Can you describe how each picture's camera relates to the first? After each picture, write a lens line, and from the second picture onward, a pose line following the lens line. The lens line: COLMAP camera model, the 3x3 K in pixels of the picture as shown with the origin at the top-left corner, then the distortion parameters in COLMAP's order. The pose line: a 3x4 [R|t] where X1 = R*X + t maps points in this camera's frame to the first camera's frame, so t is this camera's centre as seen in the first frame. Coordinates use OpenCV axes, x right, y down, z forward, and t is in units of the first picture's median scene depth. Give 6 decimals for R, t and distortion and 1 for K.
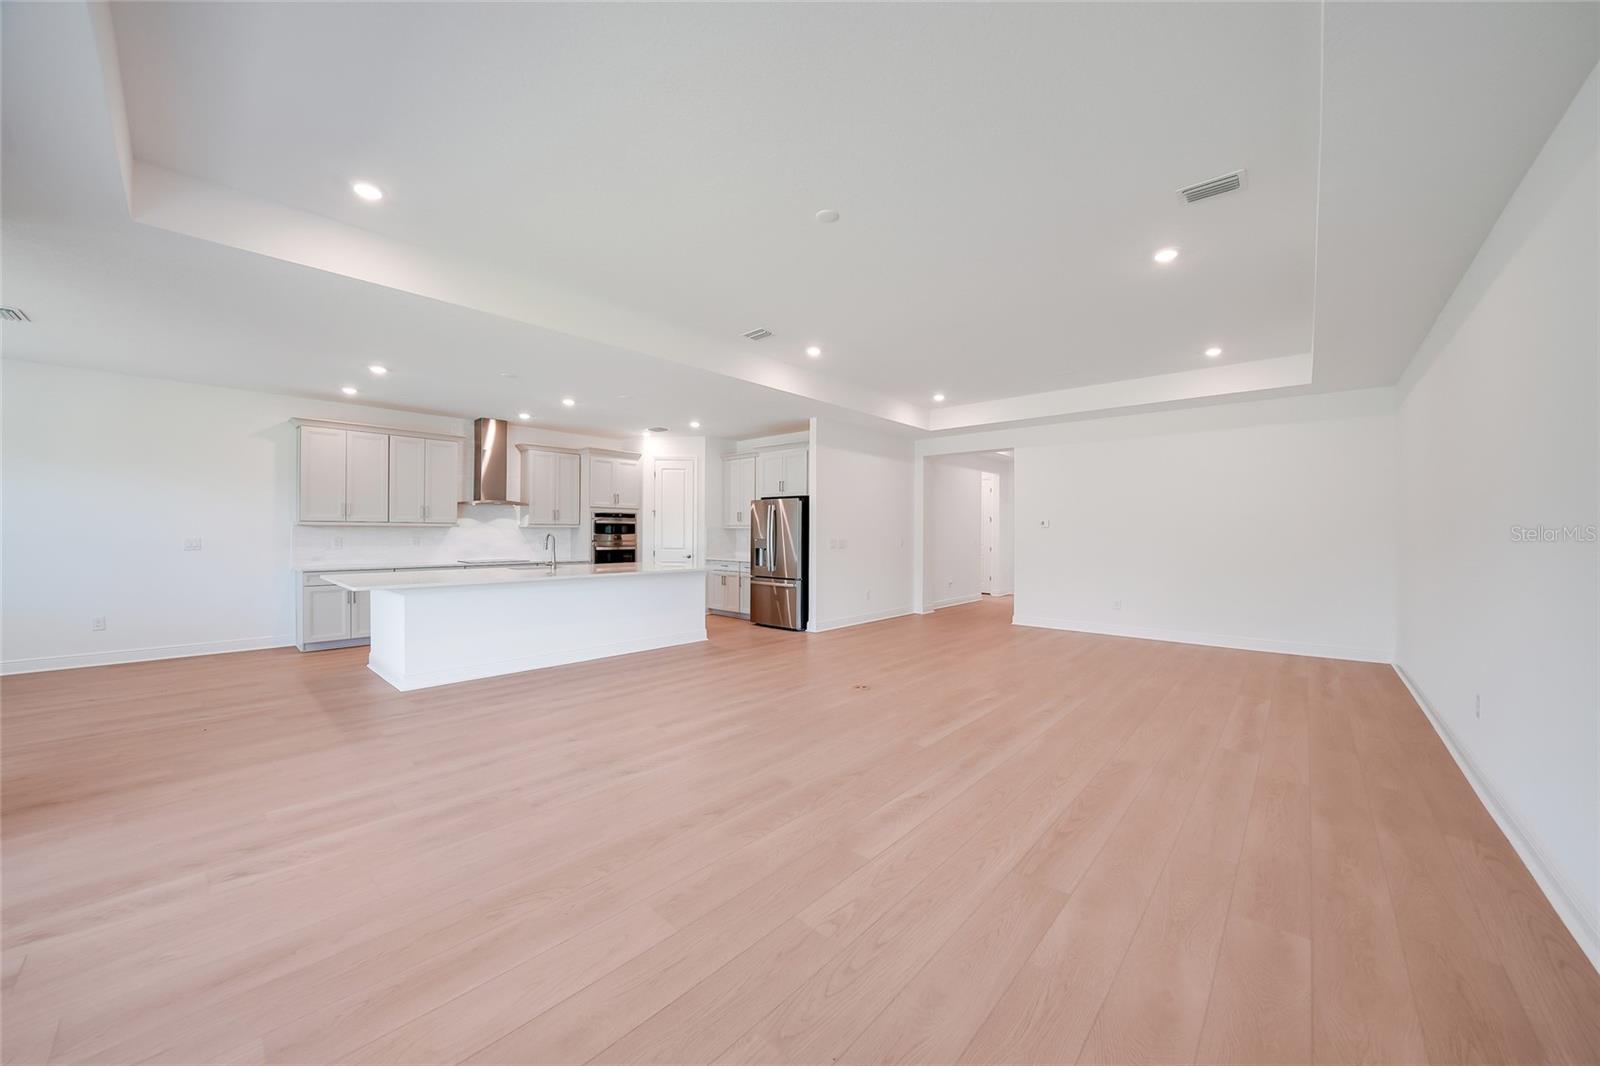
lens RADIAL K [[571.4, 0, 814.4], [0, 571.4, 532.3], [0, 0, 1]] dist [-0.023587, 0.000018]
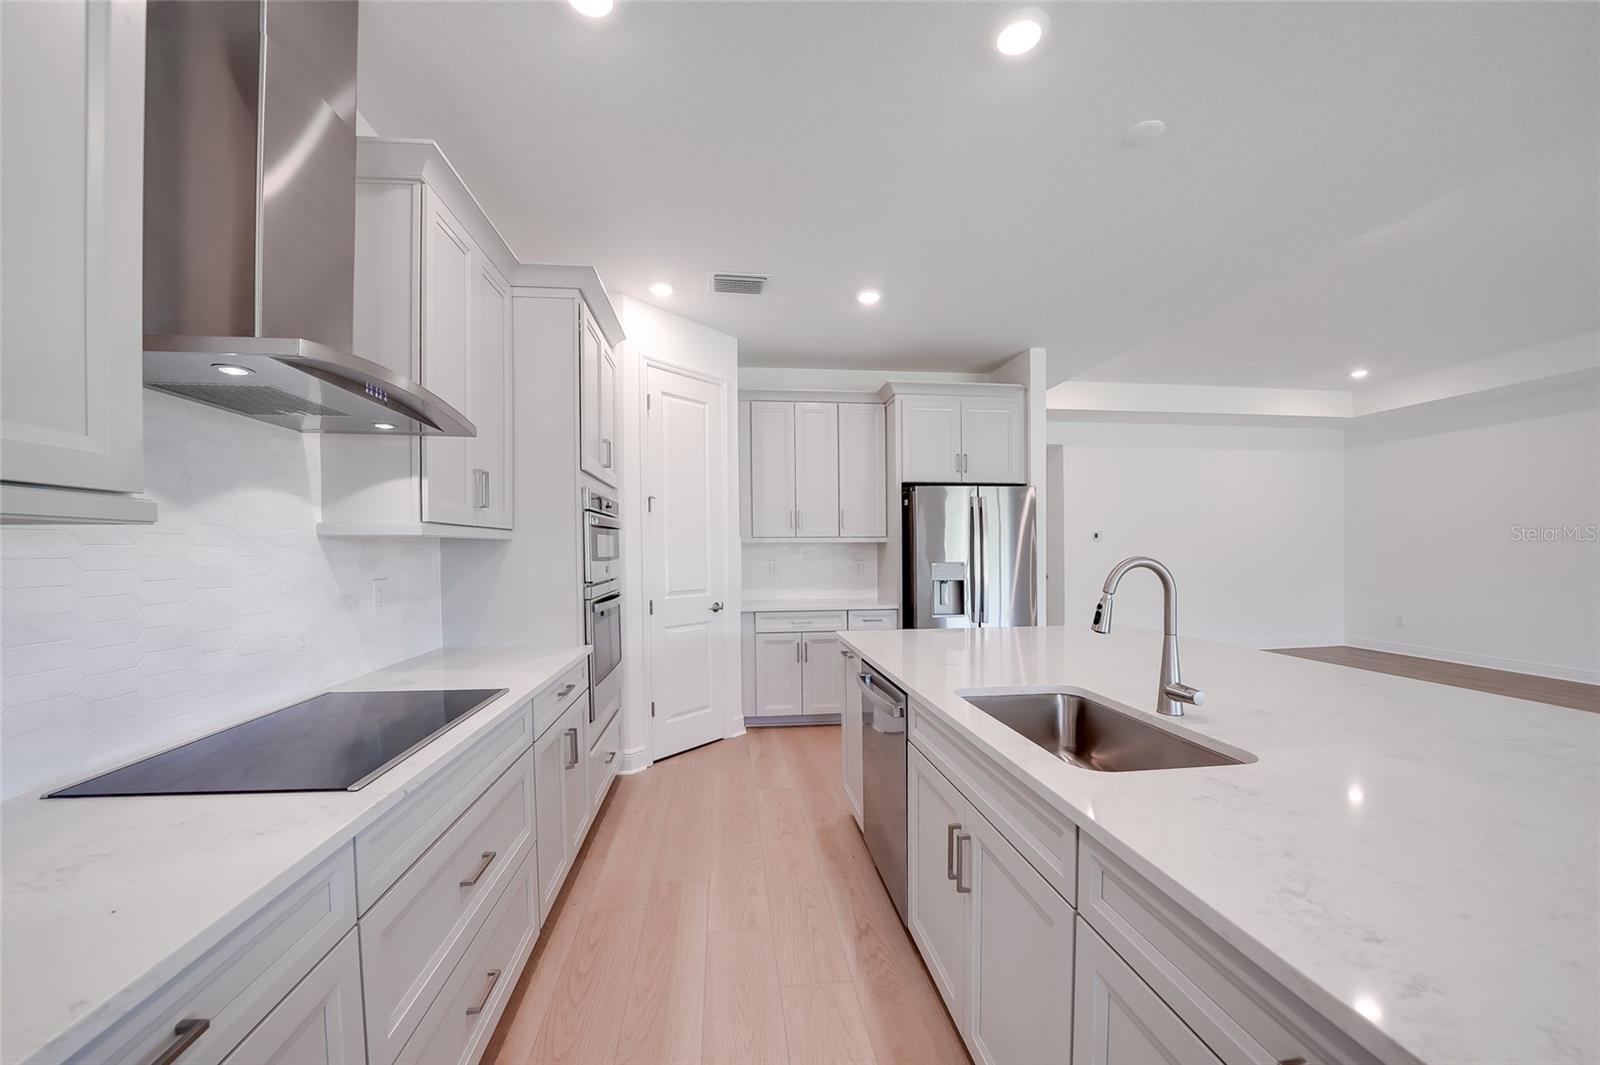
lens RADIAL K [[594.9, 0, 797.0], [0, 594.9, 563.8], [0, 0, 1]] dist [-0.027294, 0.000029]
pose [[0.664395, -0.027851, 0.746863, -0.567167], [0.012081, 0.999575, 0.026528, -0.002398], [-0.747284, -0.008603, 0.664449, 0.727435]]
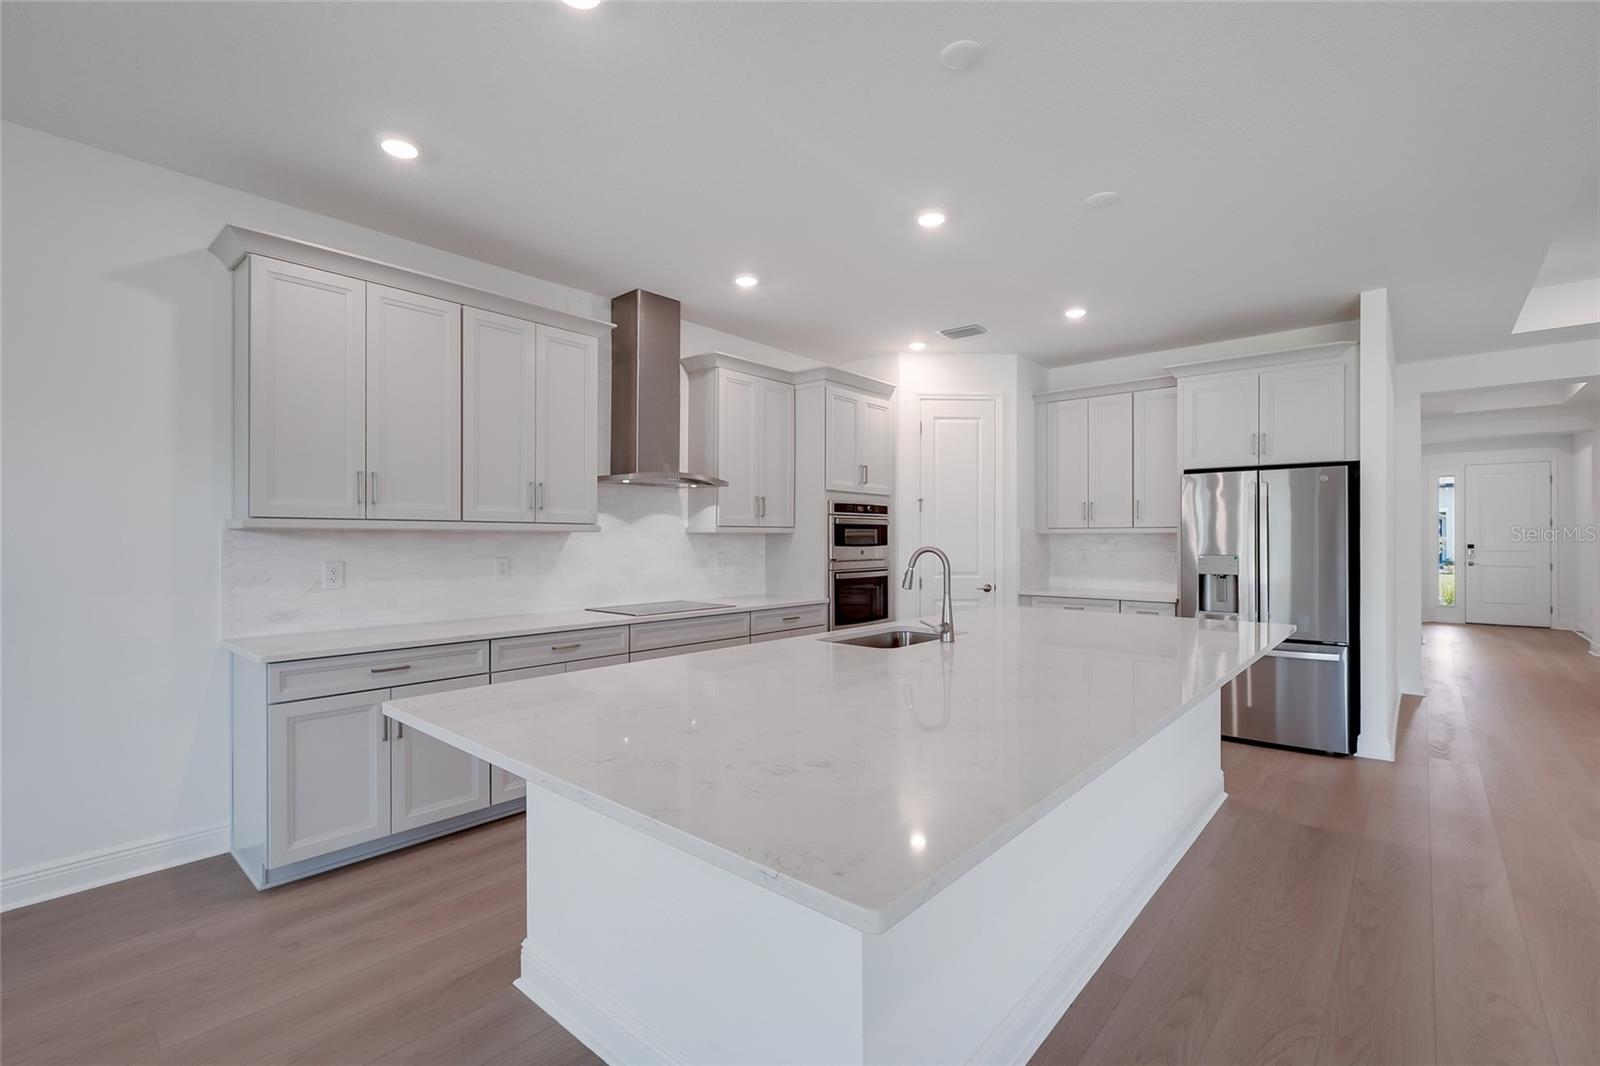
lens RADIAL K [[712.3, 0, 812.7], [0, 712.3, 536.4], [0, 0, 1]] dist [0.003660, 0.000914]
pose [[0.999878, -0.005328, 0.014674, -0.425695], [0.005388, 0.999977, -0.004076, -0.002940], [-0.014652, 0.004155, 0.999884, 0.404000]]
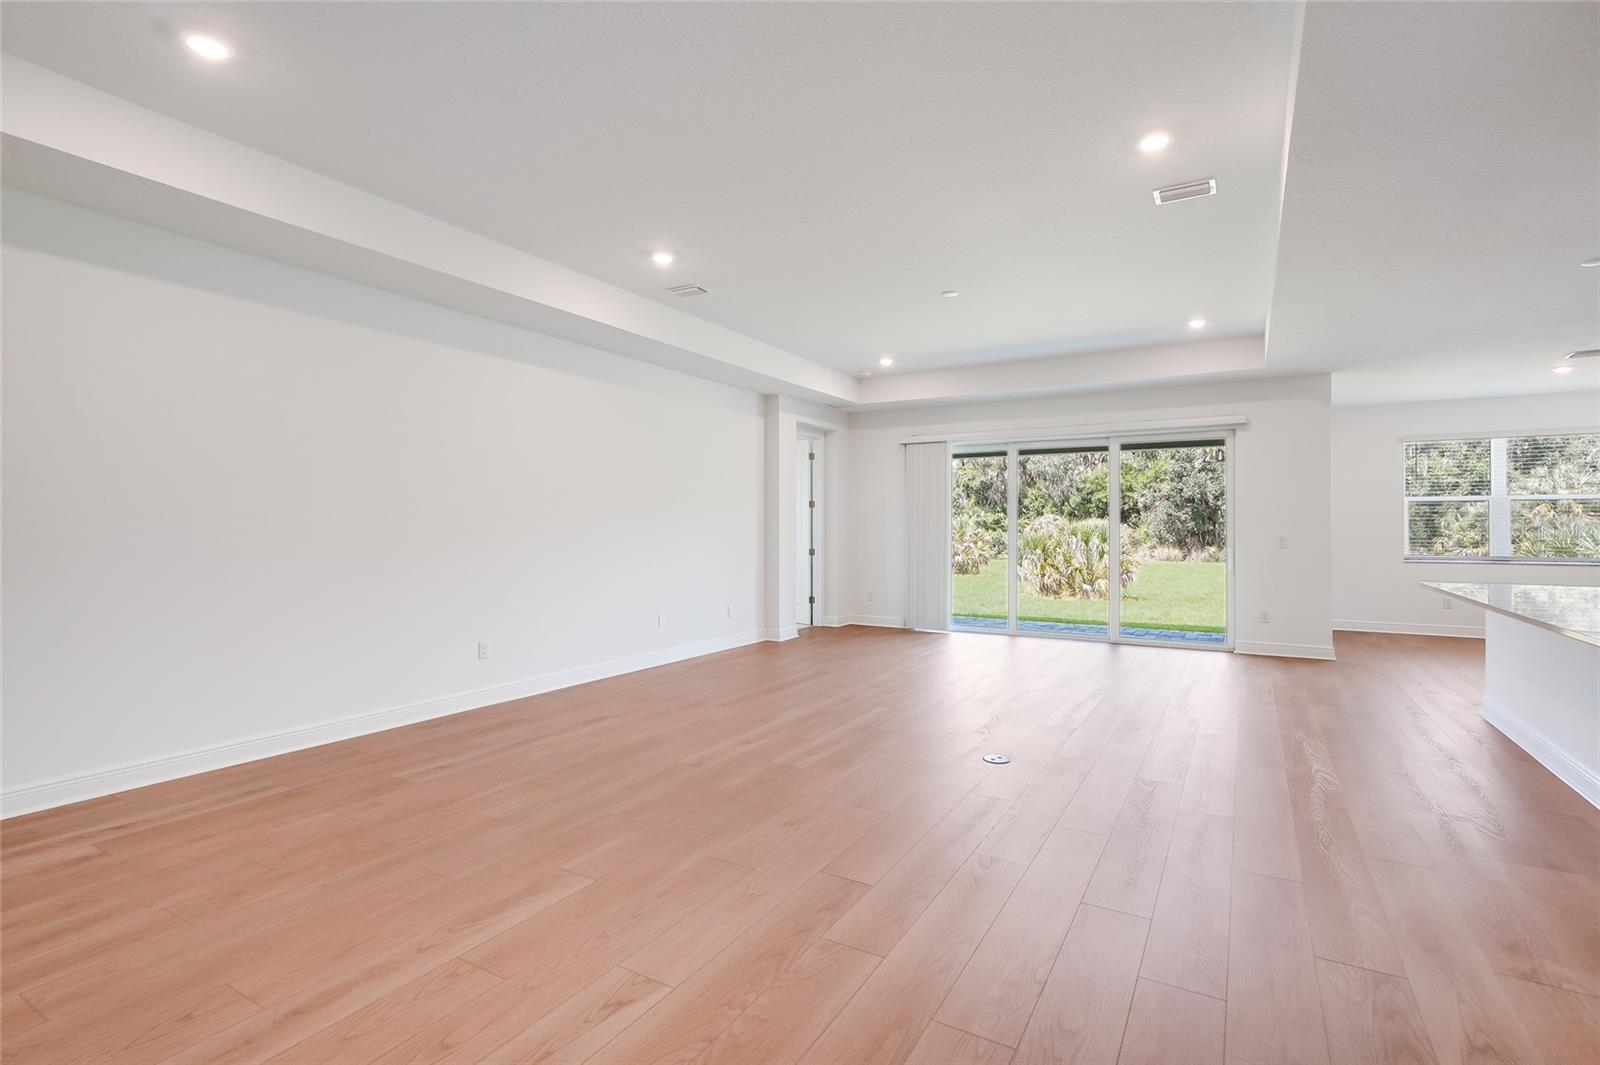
lens RADIAL K [[753.9, 0, 800.0], [0, 753.9, 532.5], [0, 0, 1]] dist [0.001150, -0.000230]
pose [[-0.982909, -0.003584, -0.184055, 0.281758], [-0.005201, 0.999952, 0.008301, 0.000050], [0.184016, 0.009116, -0.982881, 1.090577]]
